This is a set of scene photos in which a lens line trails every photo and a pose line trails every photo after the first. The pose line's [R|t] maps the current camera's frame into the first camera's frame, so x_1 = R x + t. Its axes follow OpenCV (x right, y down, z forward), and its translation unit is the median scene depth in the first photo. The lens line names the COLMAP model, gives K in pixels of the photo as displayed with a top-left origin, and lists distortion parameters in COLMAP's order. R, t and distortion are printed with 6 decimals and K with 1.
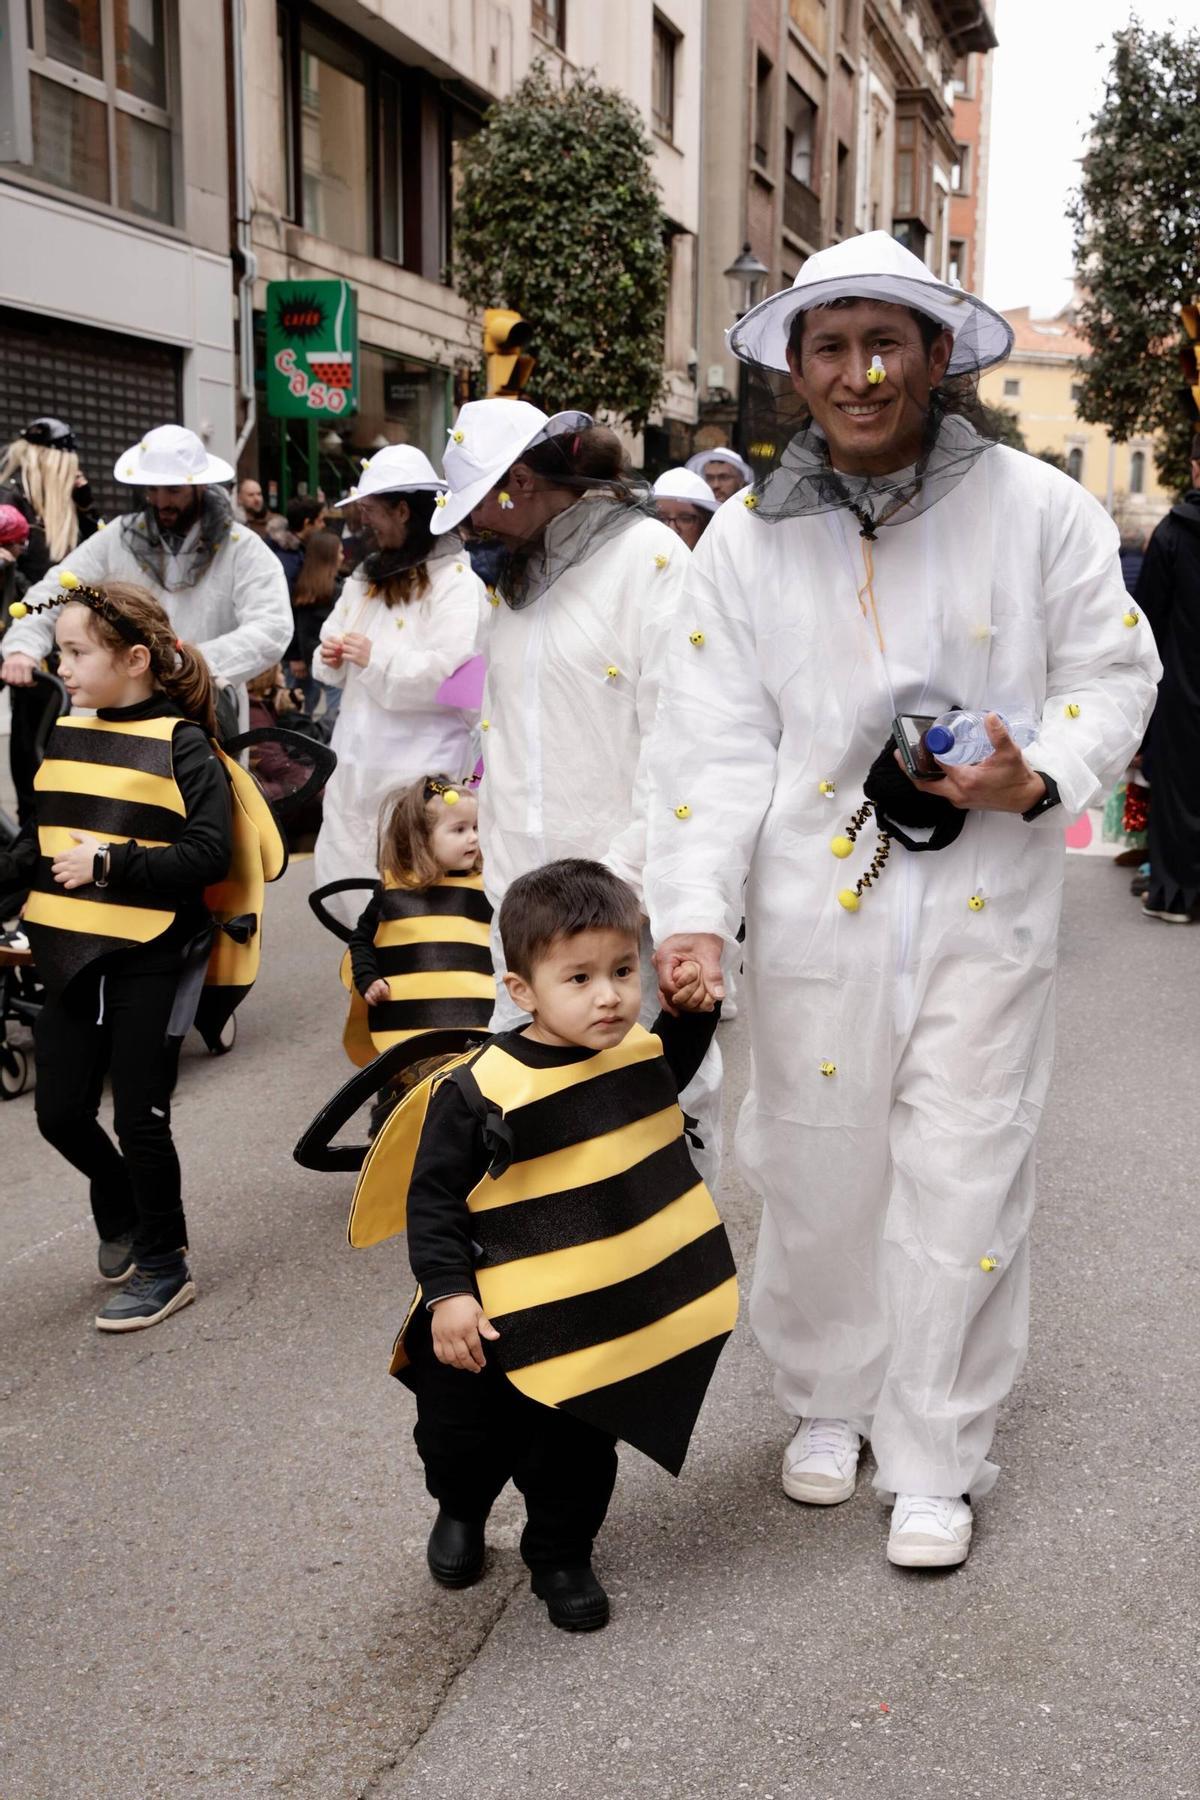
lens RADIAL K [[2122.4, 0, 605.2], [0, 2122.4, 902.5], [0, 0, 1]] dist [0.060371, -0.008128]
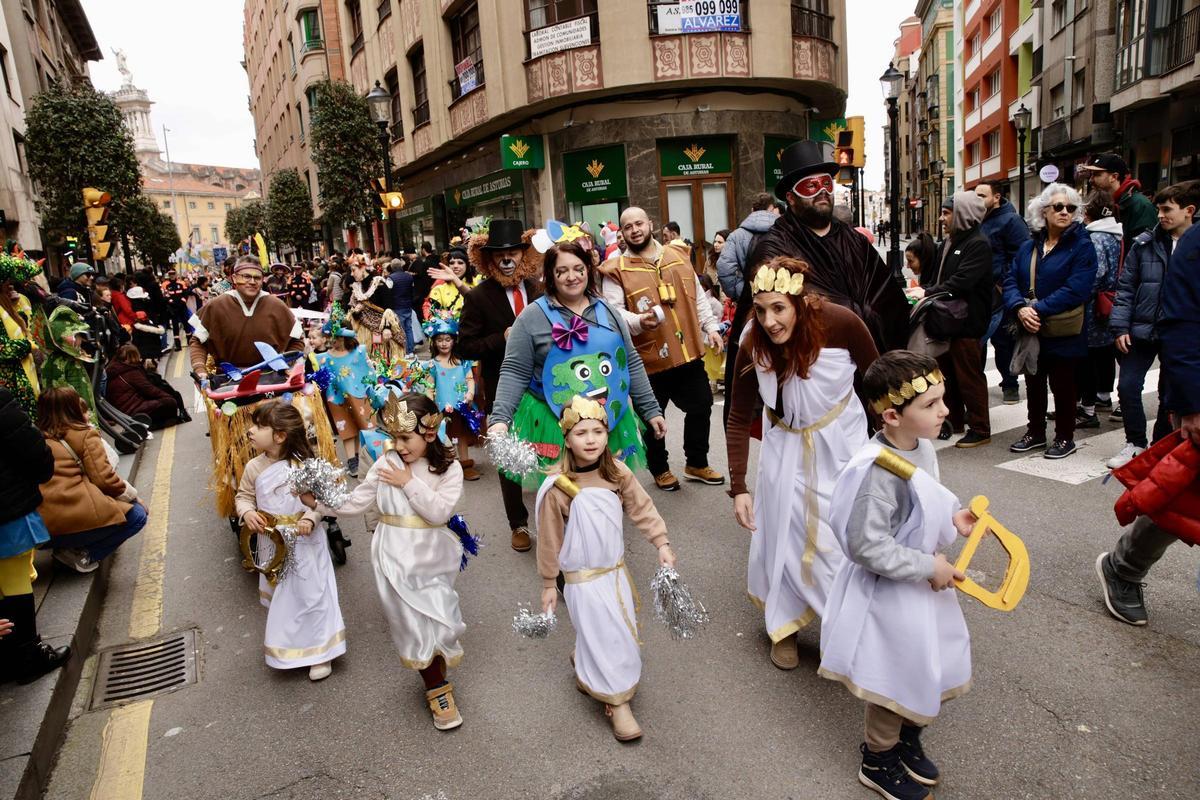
lens RADIAL K [[847.8, 0, 600.0], [0, 847.8, 400.0], [0, 0, 1]] dist [-0.102416, 0.095176]
pose [[0.742232, -0.187092, 0.643497, -0.231050], [0.183348, 0.980294, 0.073534, -0.021233], [-0.644574, 0.063404, 0.761908, 0.000991]]
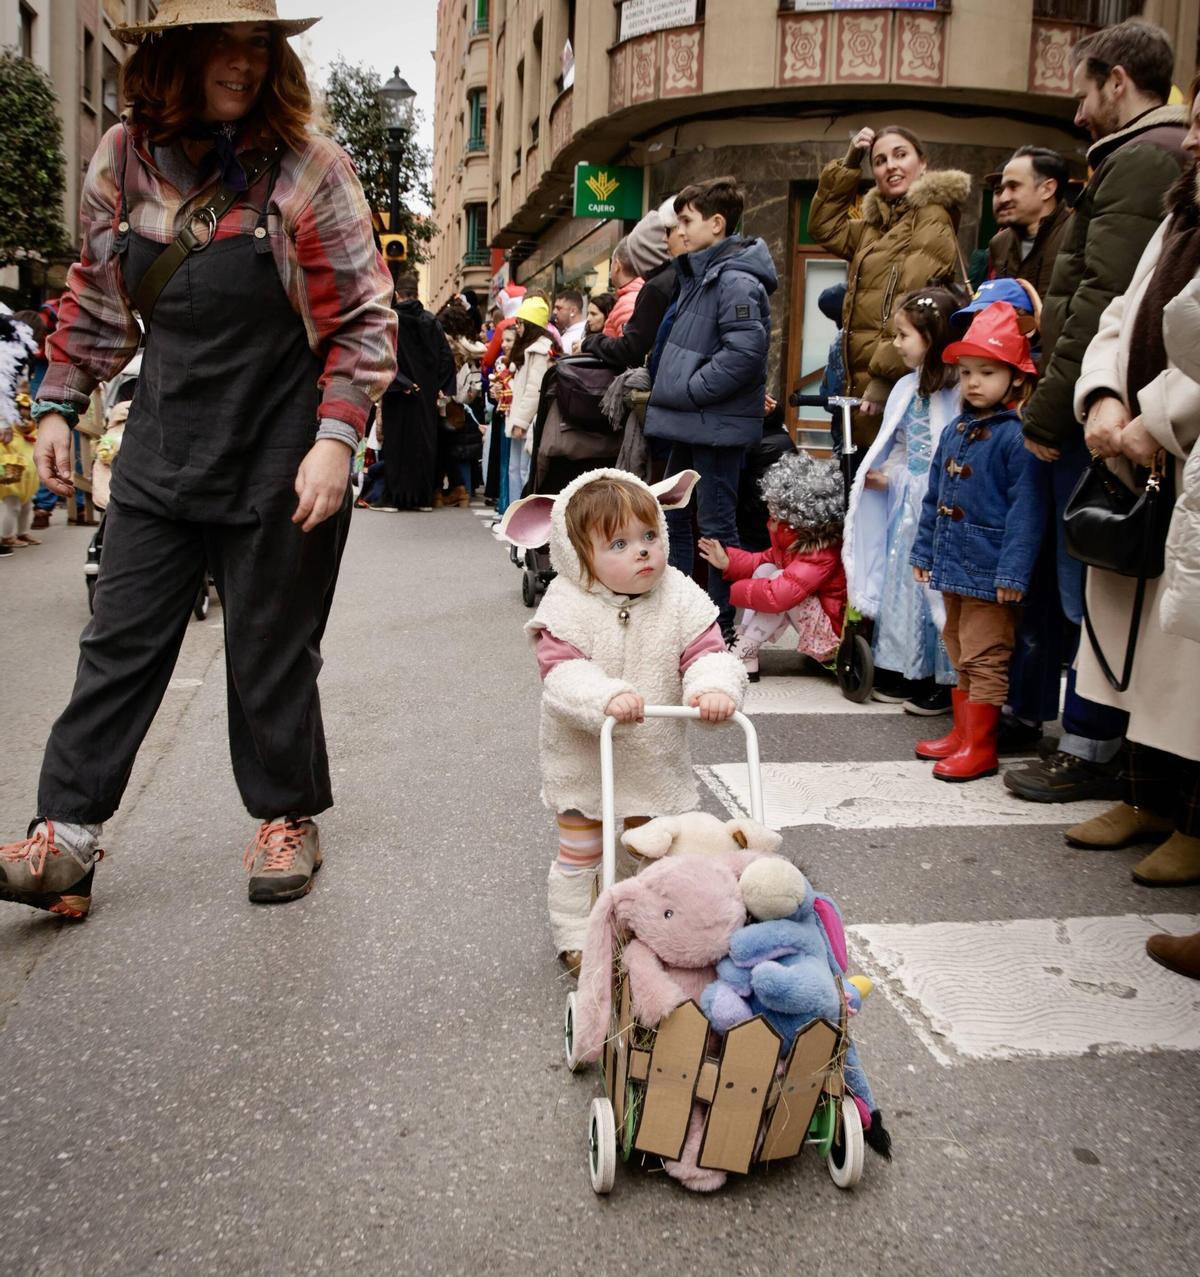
lens RADIAL K [[1474.7, 0, 574.5], [0, 1474.7, 530.5], [0, 0, 1]] dist [-0.045797, 0.054424]
pose [[0.916290, -0.015074, 0.400231, -0.069052], [0.035533, 0.998411, -0.043746, 0.046150], [-0.398936, 0.054306, 0.915369, -0.178980]]
